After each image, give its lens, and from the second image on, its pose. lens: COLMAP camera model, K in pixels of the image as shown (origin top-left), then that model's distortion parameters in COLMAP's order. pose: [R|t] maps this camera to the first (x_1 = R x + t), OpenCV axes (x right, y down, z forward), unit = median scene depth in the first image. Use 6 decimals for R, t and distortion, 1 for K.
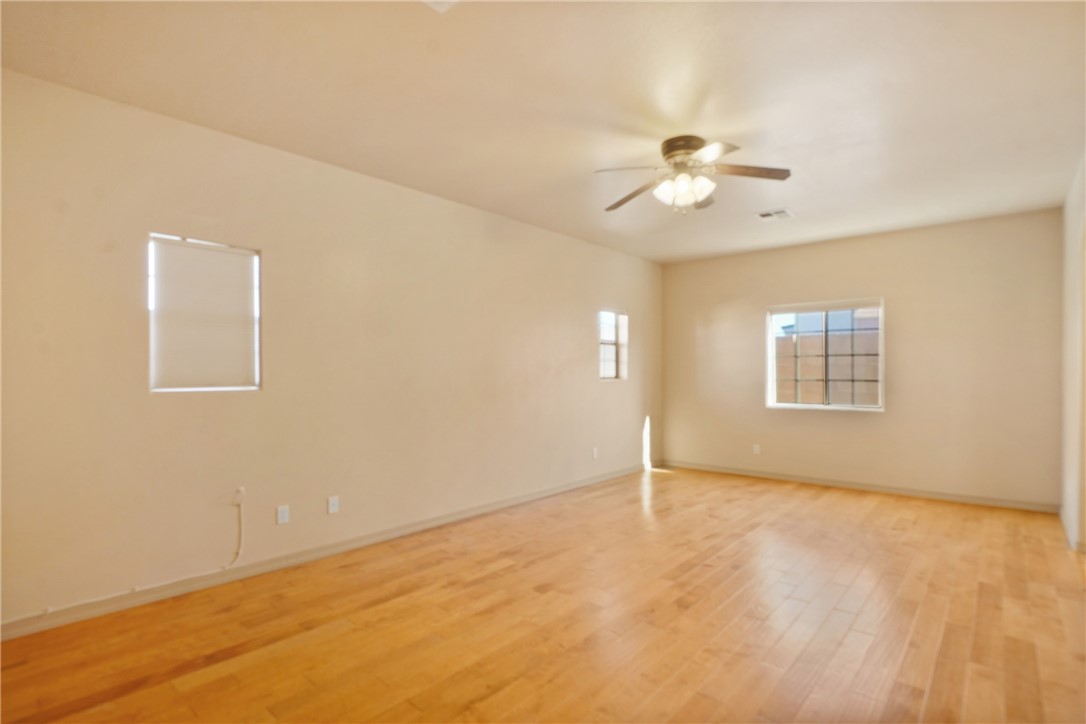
lens RADIAL K [[551.9, 0, 537.3], [0, 551.9, 373.9], [0, 0, 1]] dist [-0.018297, 0.001313]
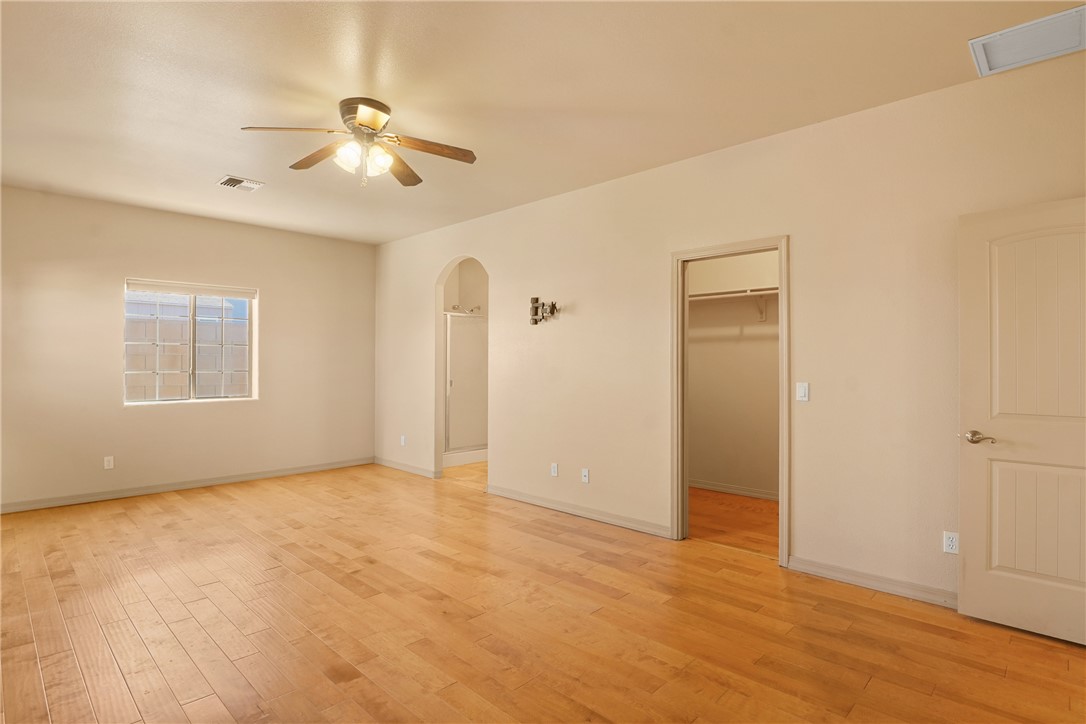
lens RADIAL K [[551.9, 0, 537.3], [0, 551.9, 373.9], [0, 0, 1]] dist [-0.018297, 0.001313]
pose [[0.027179, -0.015738, 0.999507, -0.637078], [-0.002258, 0.999873, 0.015805, -0.004101], [-0.999628, -0.002686, 0.027140, 0.694867]]
